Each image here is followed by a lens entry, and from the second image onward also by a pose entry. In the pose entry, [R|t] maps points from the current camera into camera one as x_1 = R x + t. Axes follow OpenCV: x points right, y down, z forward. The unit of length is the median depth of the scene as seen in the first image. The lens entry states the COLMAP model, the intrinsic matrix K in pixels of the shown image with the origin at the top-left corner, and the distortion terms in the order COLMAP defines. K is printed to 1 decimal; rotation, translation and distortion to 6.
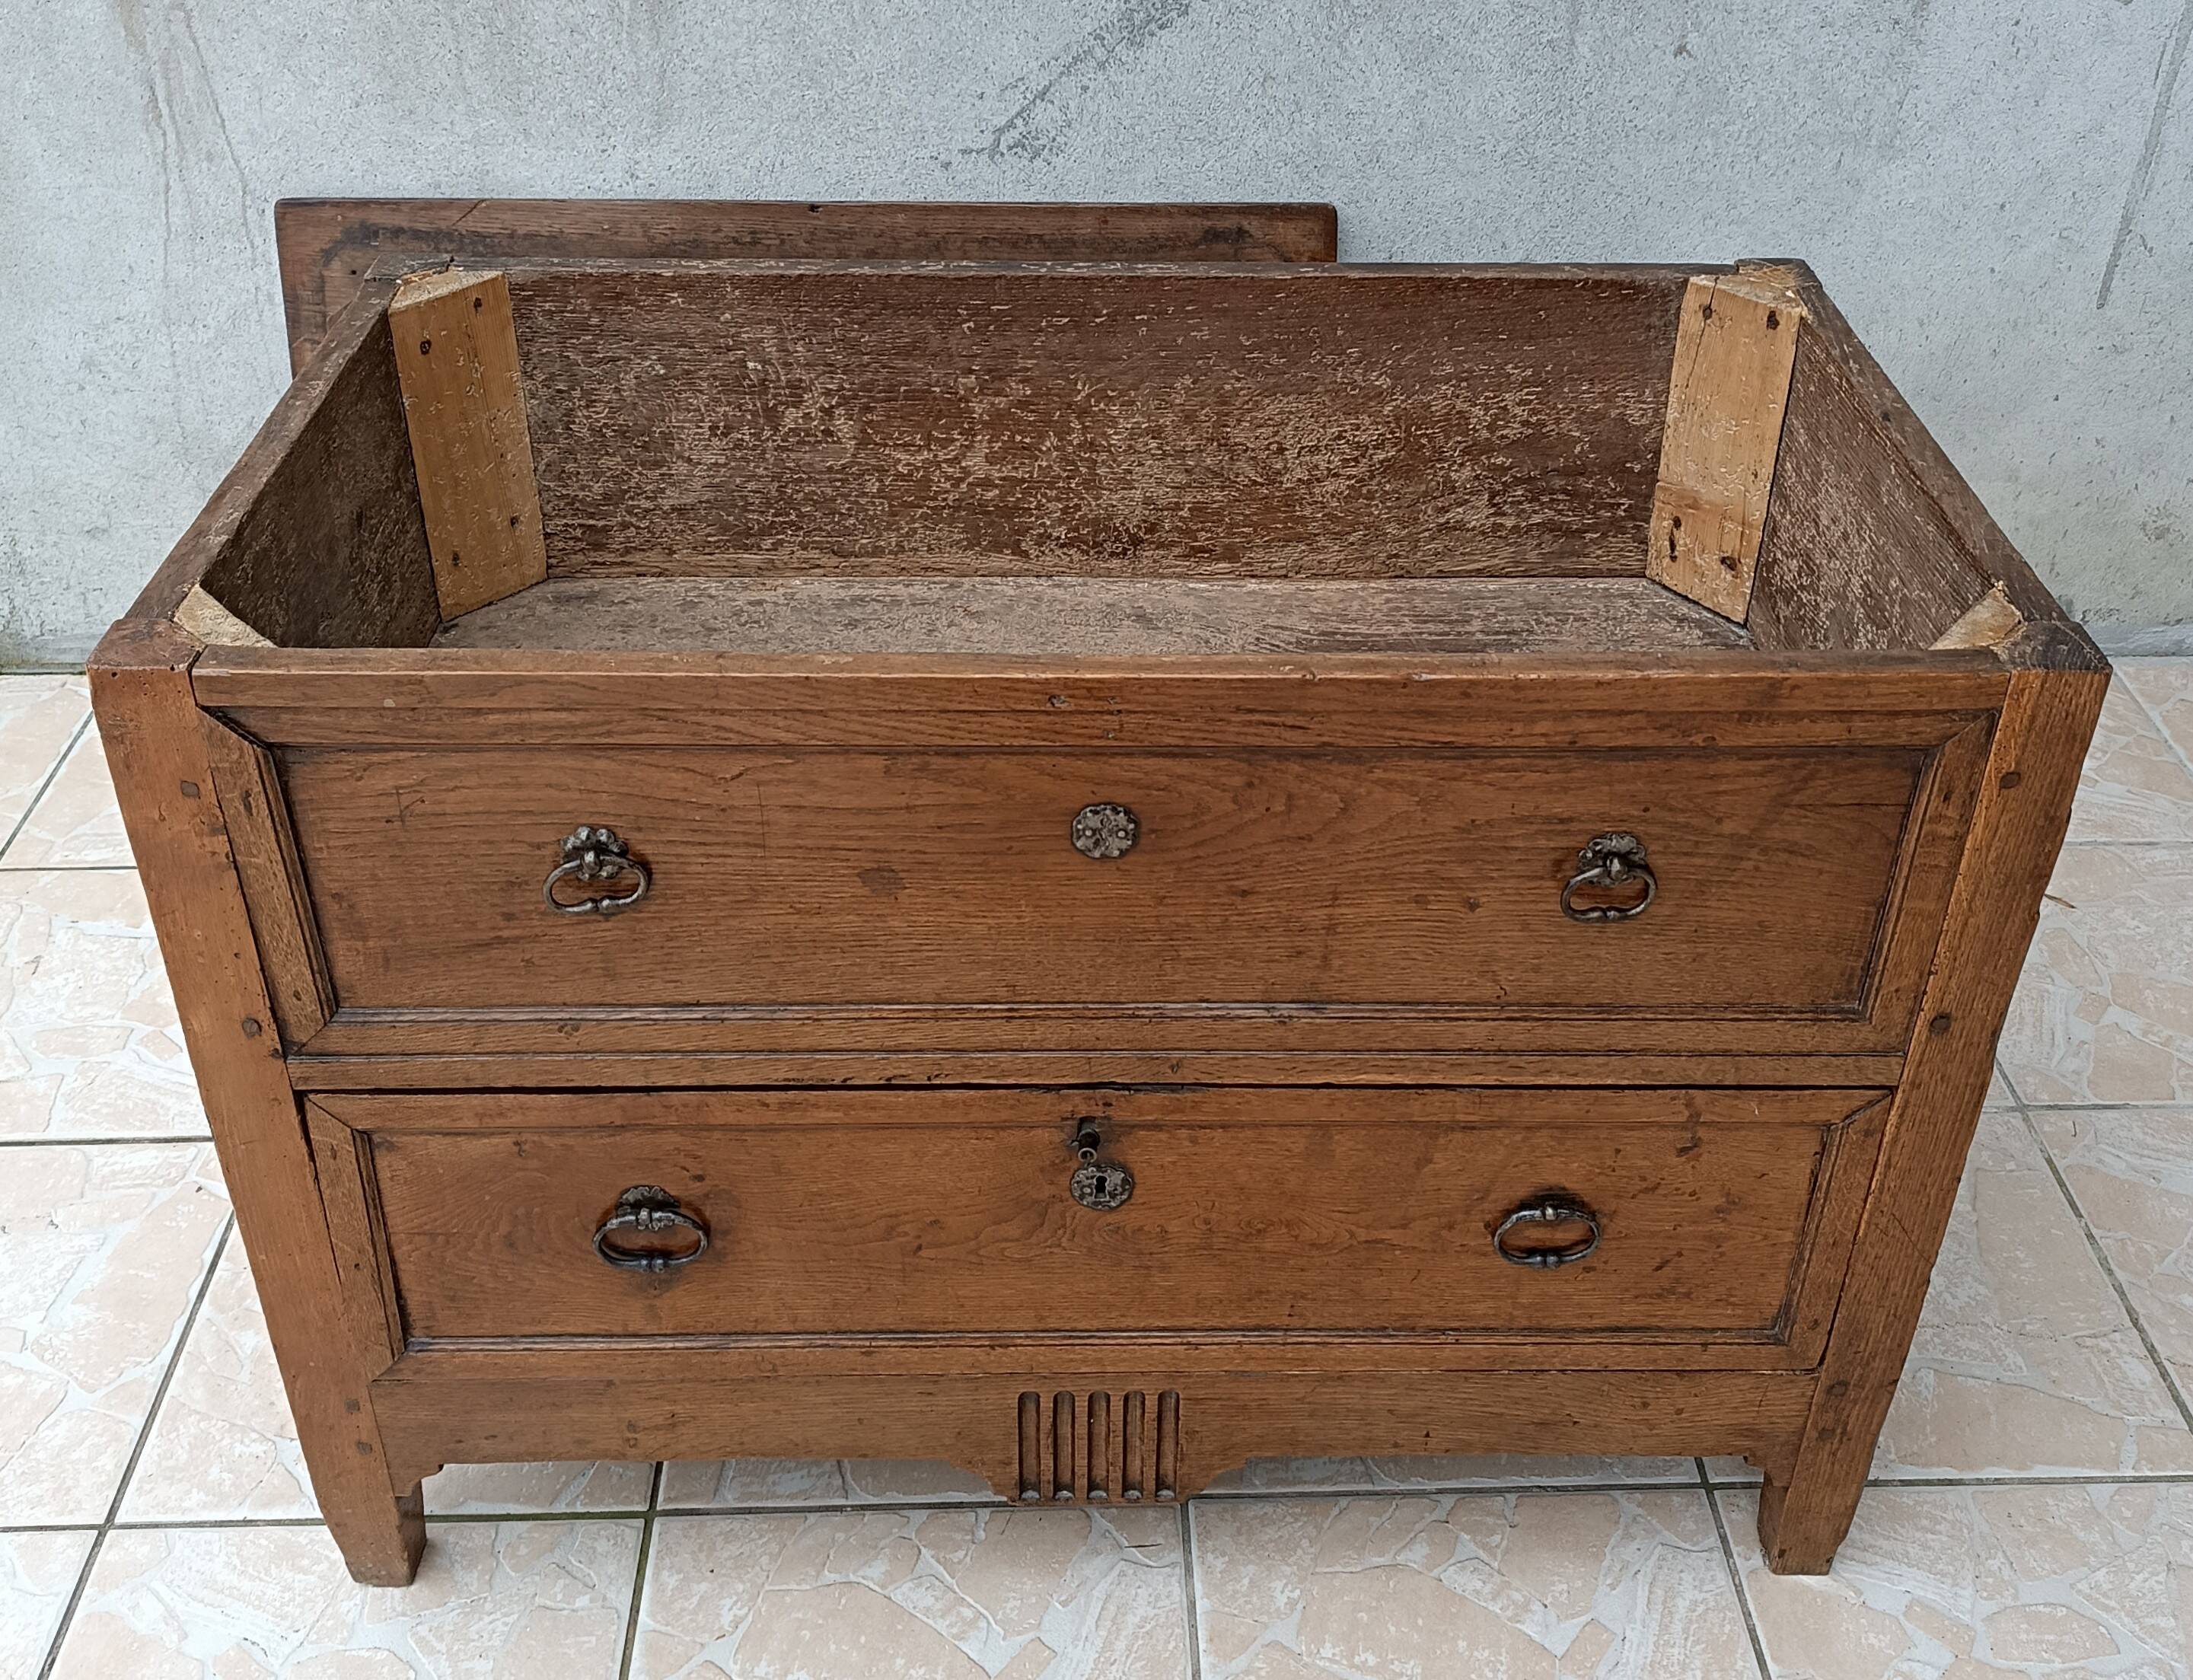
lens RADIAL K [[2205.2, 0, 1115.4], [0, 2205.2, 664.1], [0, 0, 1]] dist [0.015100, 0.000000]
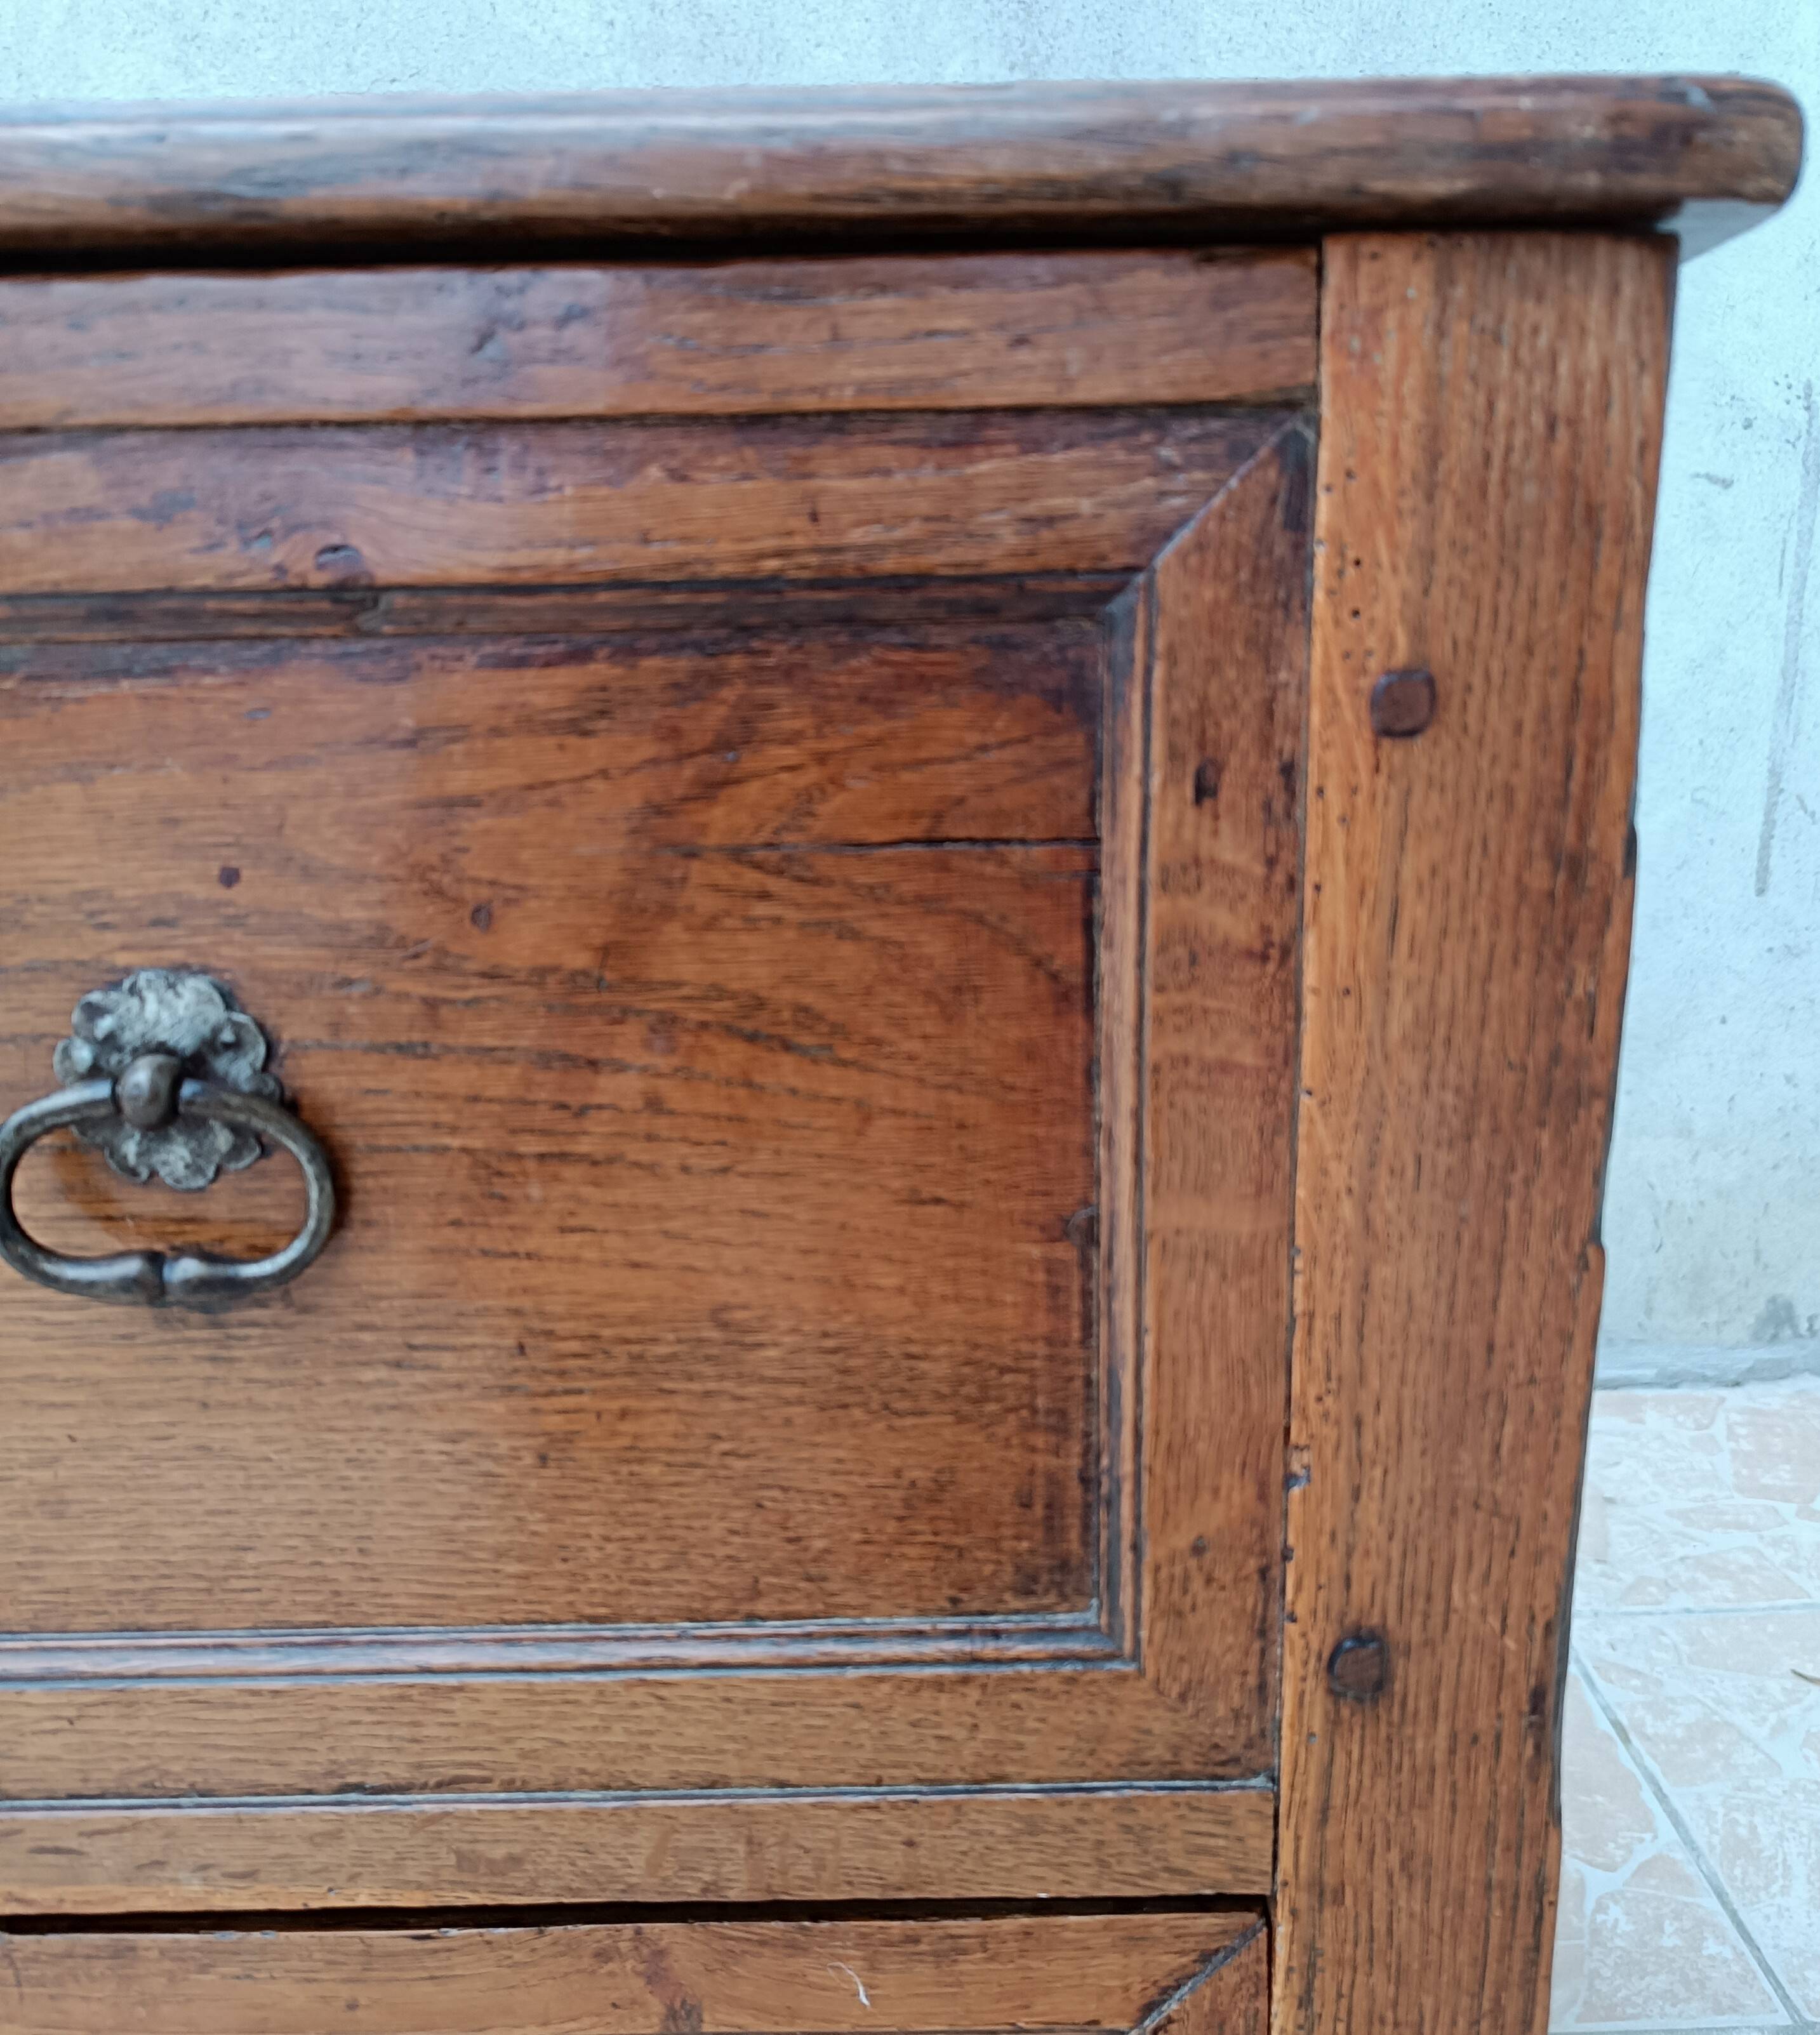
lens RADIAL K [[1842.1, 0, 959.0], [0, 1842.1, 1083.4], [0, 0, 1]] dist [0.005990, 0.000000]
pose [[0.999312, -0.029679, -0.022225, 0.331222], [0.021806, 0.955221, -0.295088, 0.162935], [0.029988, 0.294400, 0.955212, 0.737627]]
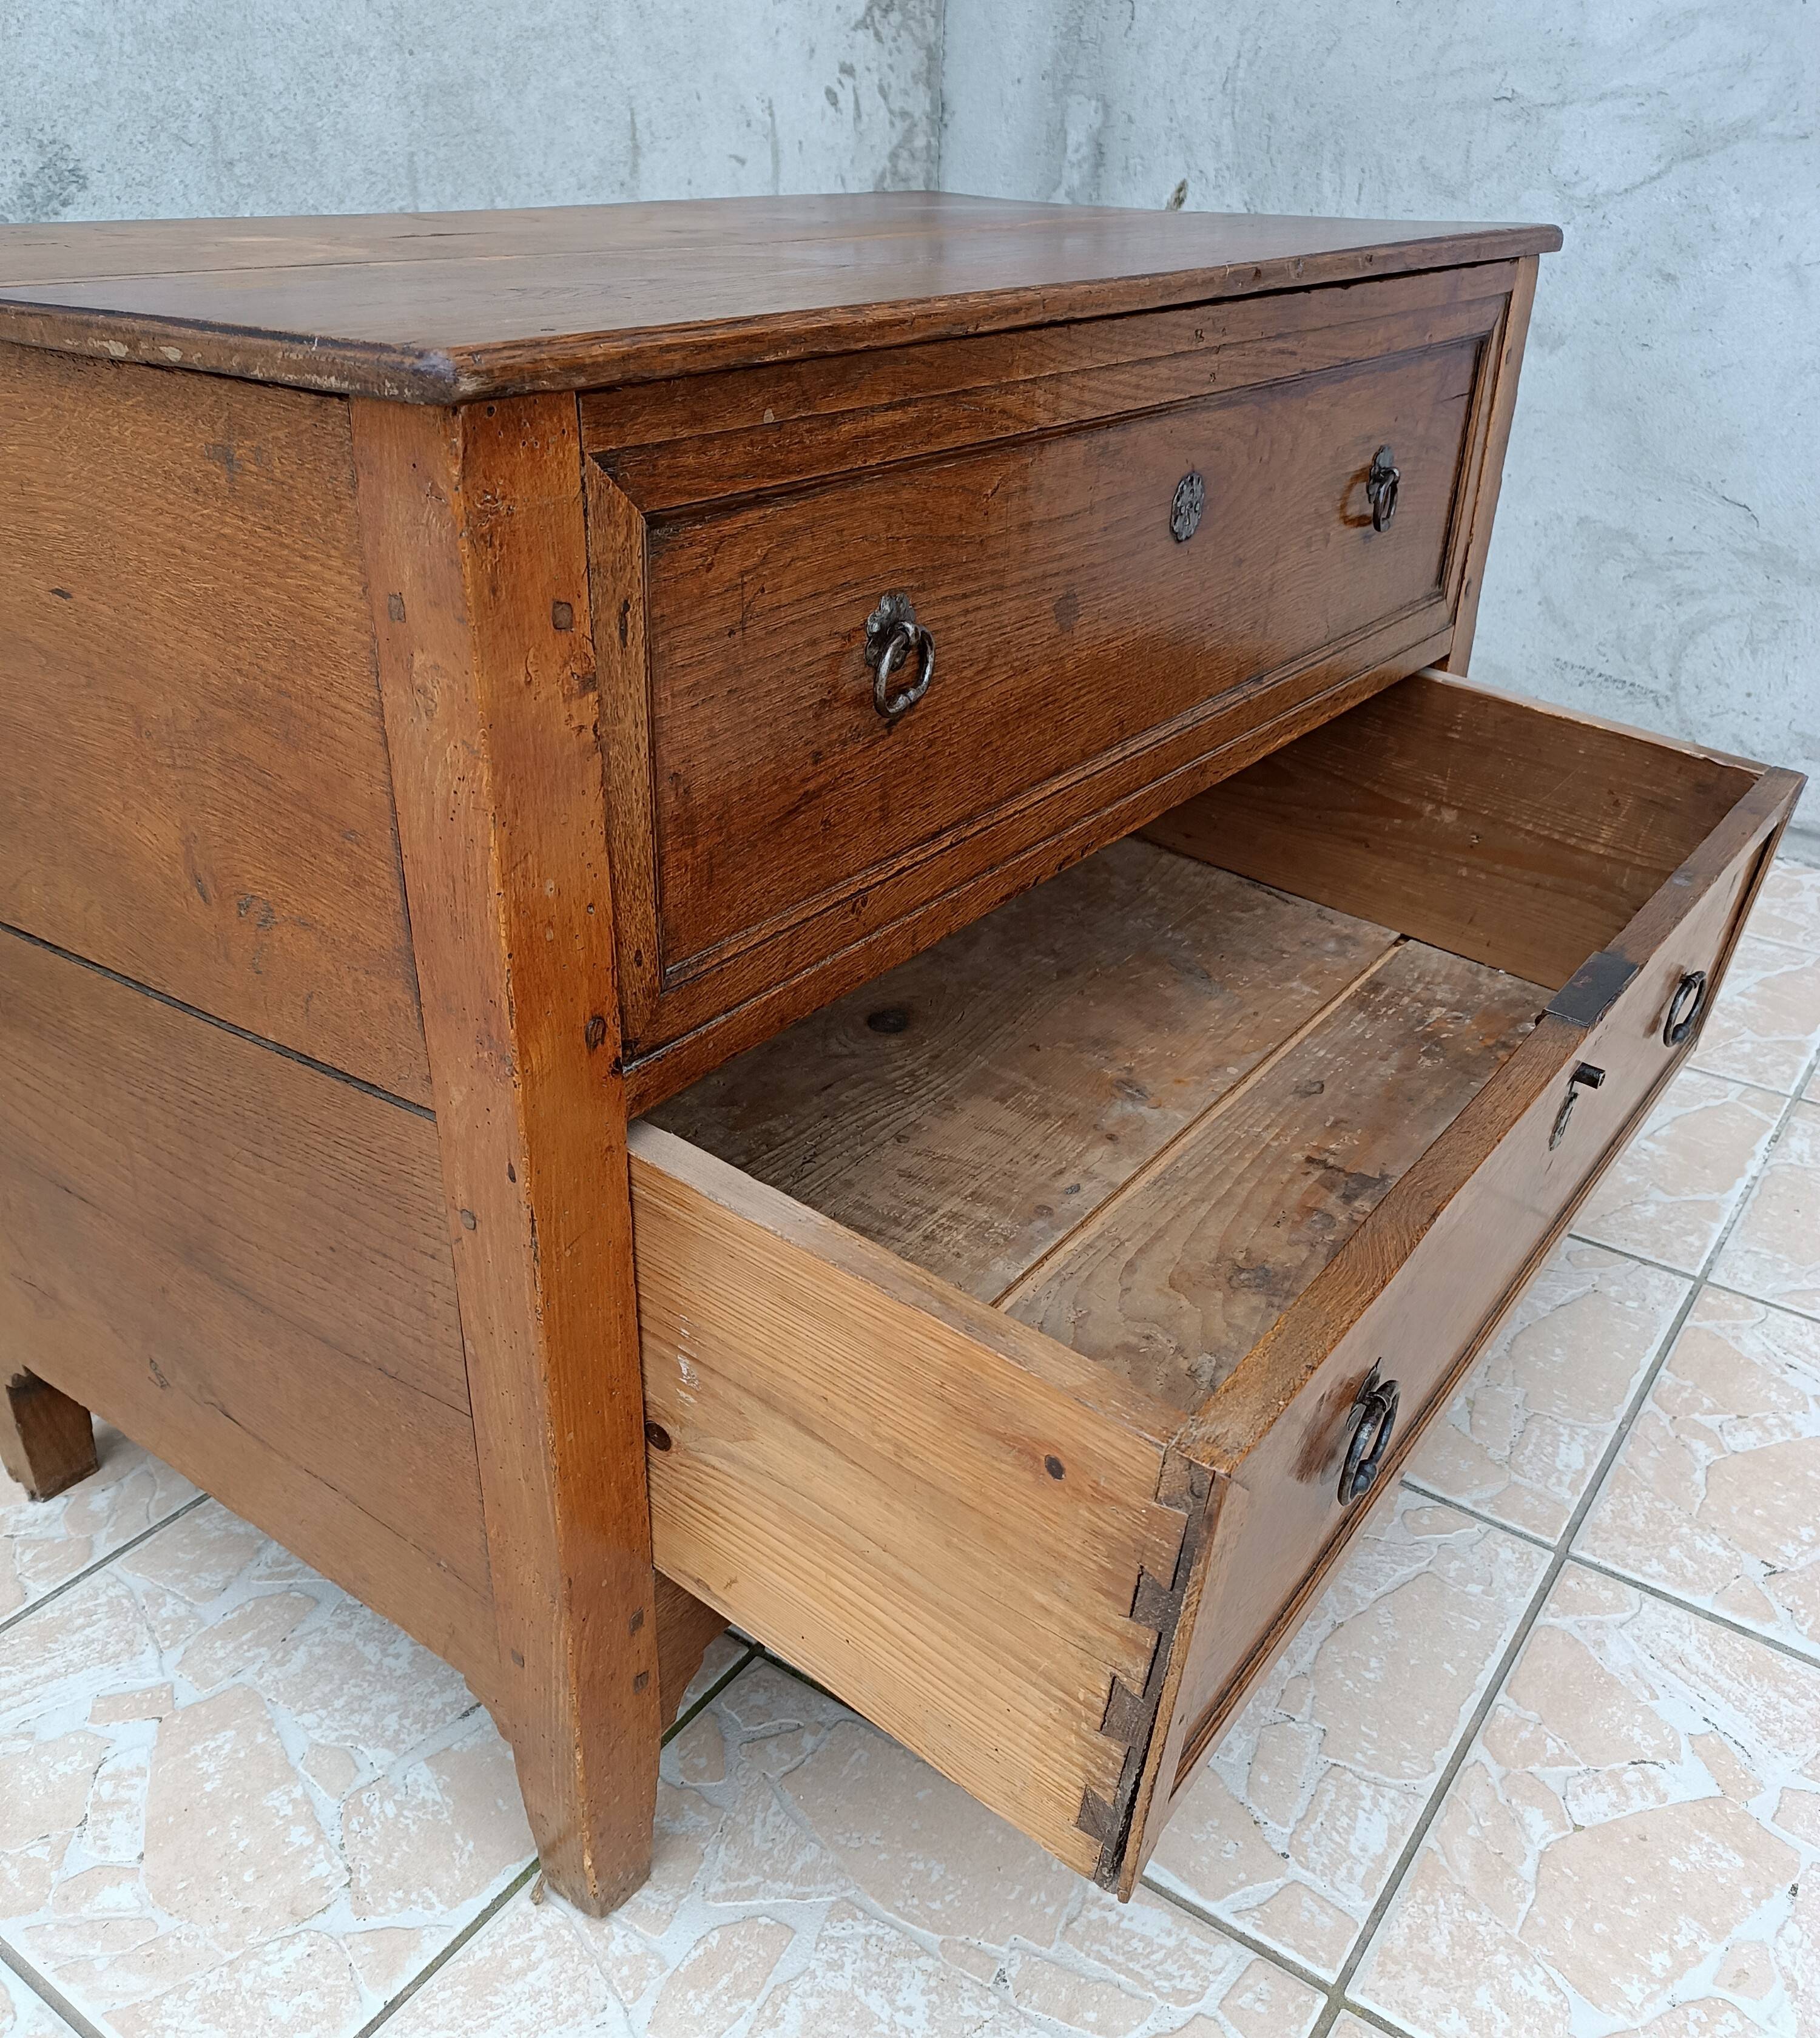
lens RADIAL K [[1754.8, 0, 923.5], [0, 1754.8, 1059.9], [0, 0, 1]] dist [0.022937, -0.026840]
pose [[0.596707, -0.380758, 0.706374, -0.725319], [0.413183, 0.900390, 0.136303, 0.139387], [-0.687910, 0.210529, 0.694592, 0.546605]]
